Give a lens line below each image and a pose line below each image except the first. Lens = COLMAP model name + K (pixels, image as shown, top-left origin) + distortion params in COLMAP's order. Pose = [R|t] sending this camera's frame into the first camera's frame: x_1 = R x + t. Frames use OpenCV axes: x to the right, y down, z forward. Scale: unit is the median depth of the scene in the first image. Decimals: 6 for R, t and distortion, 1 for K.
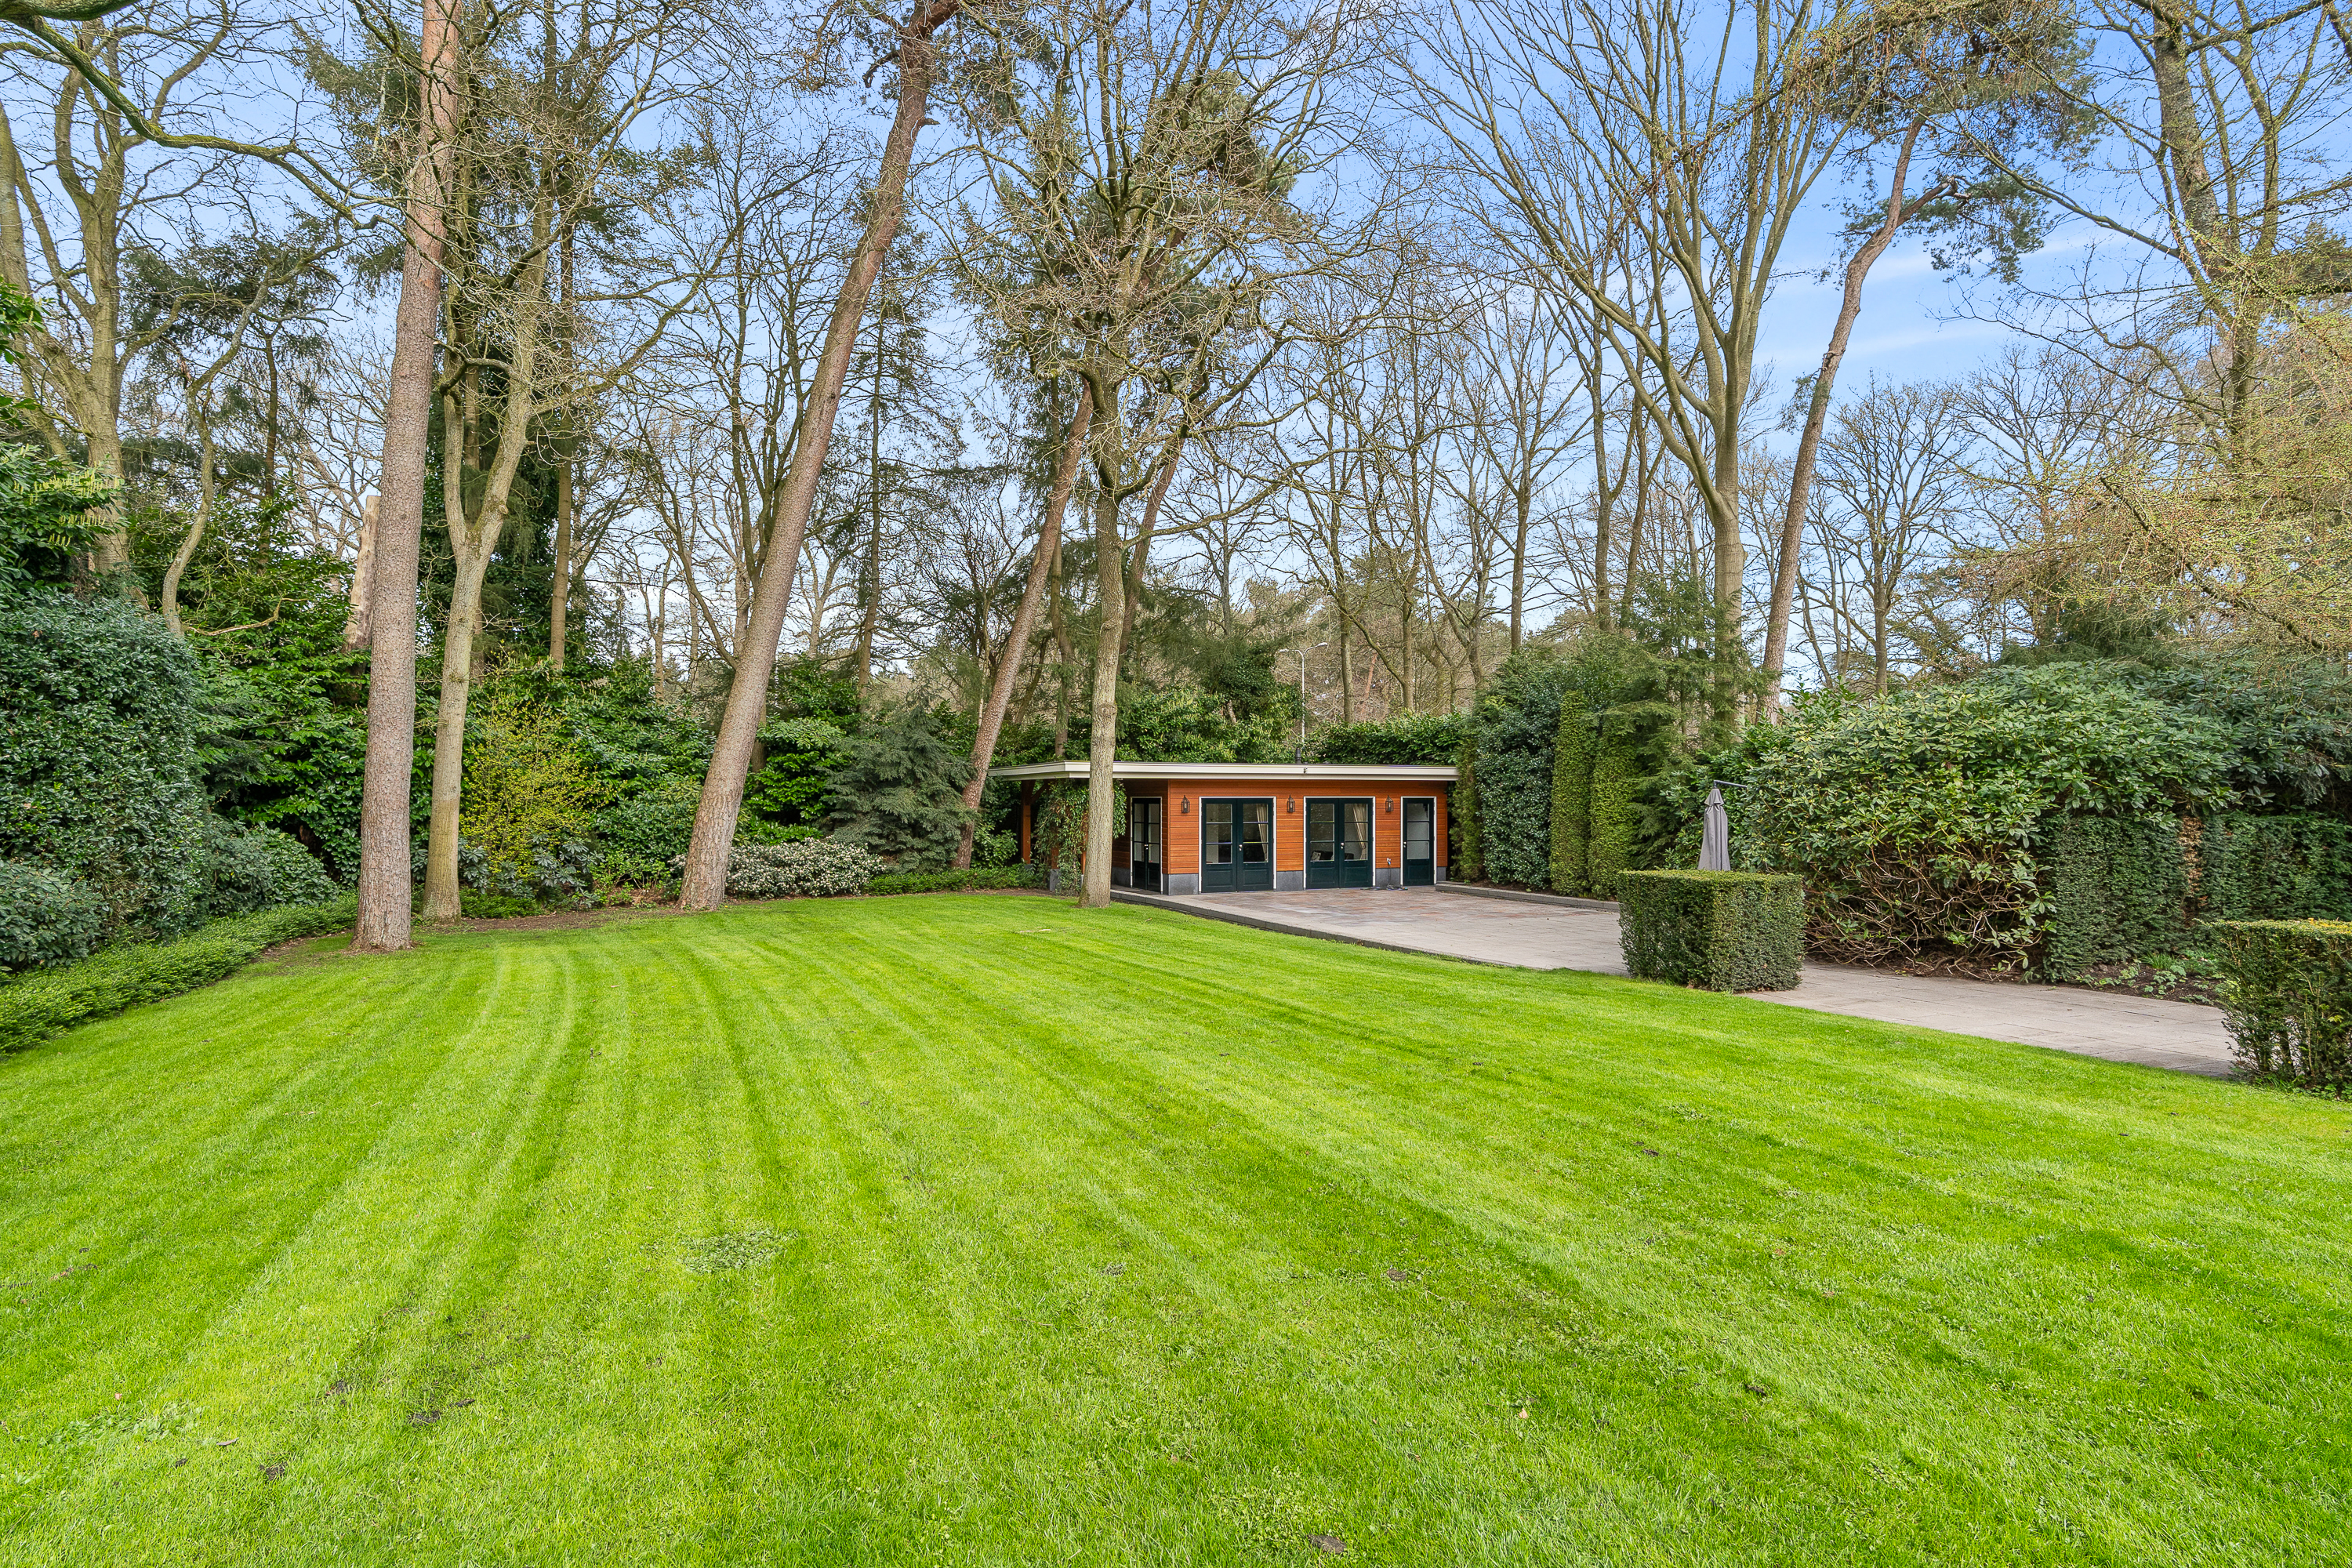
lens RADIAL K [[1211.3, 0, 1176.0], [0, 1211.3, 784.0], [0, 0, 1]] dist [-0.002600, -0.000292]
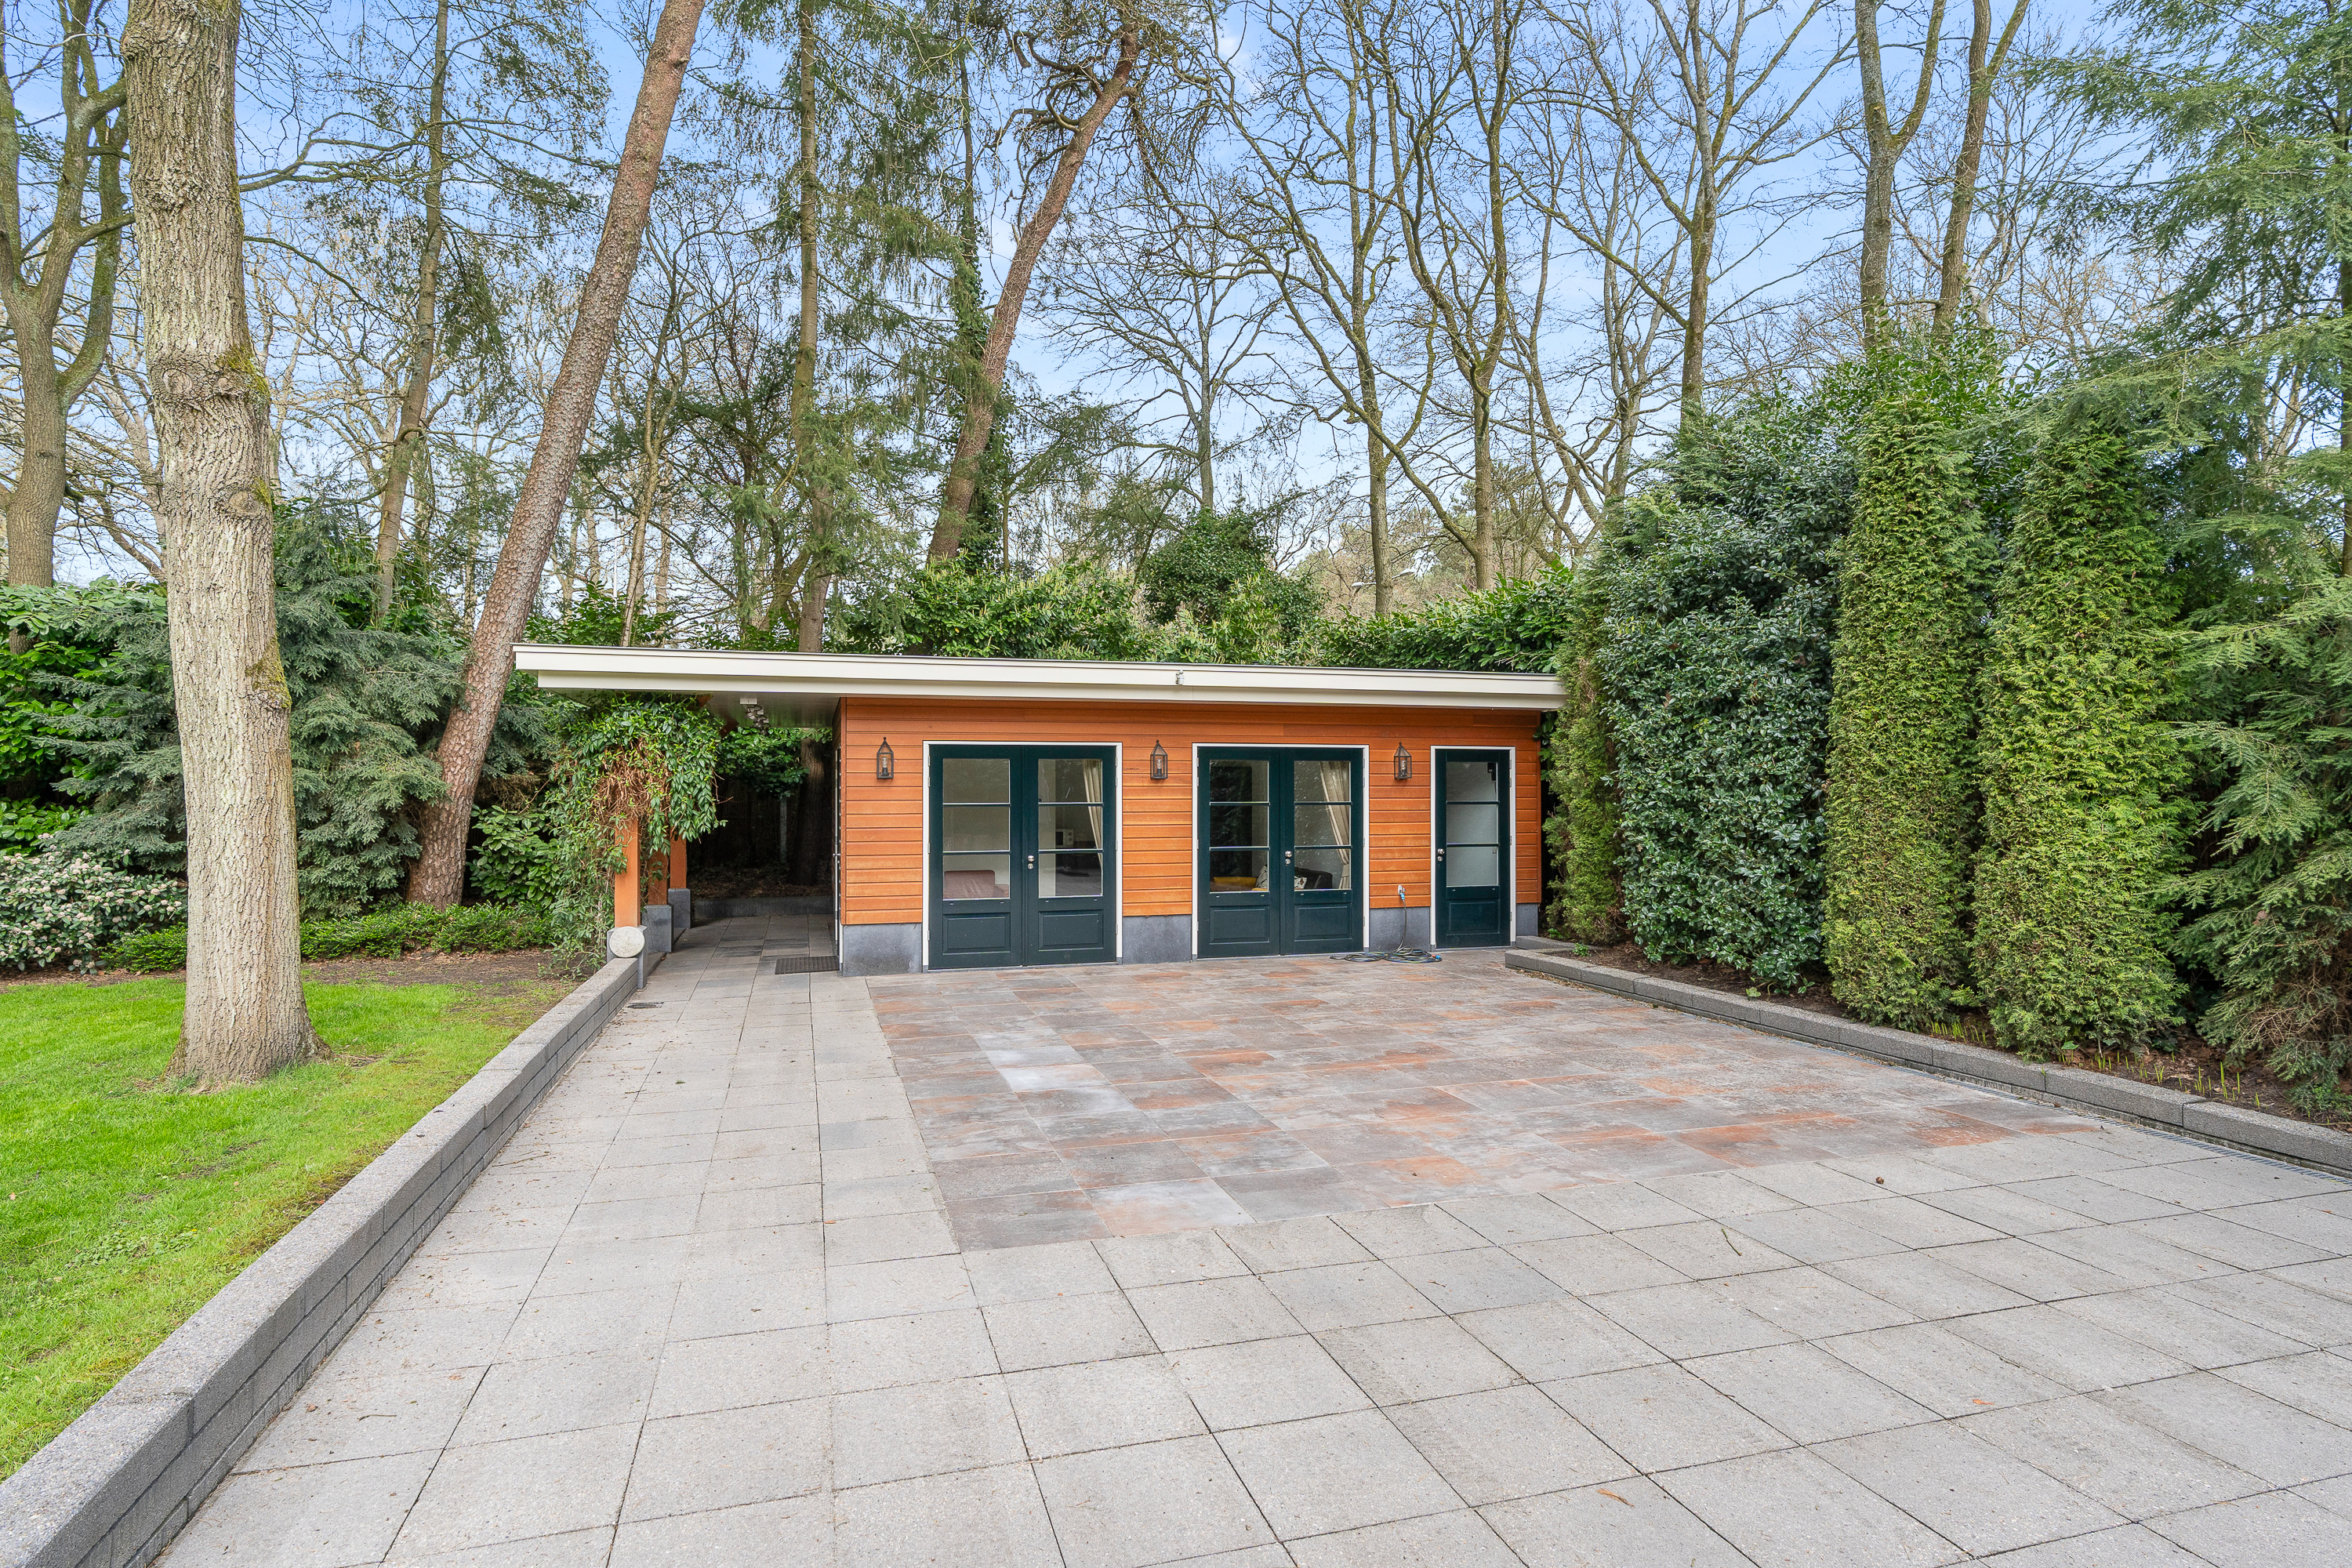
lens RADIAL K [[1211.3, 0, 1176.0], [0, 1211.3, 784.0], [0, 0, 1]] dist [-0.002600, -0.000292]
pose [[0.993555, -0.002320, -0.113329, 0.146633], [0.002846, 0.999986, 0.004476, 0.022533], [0.113317, -0.004770, 0.993547, 0.562470]]
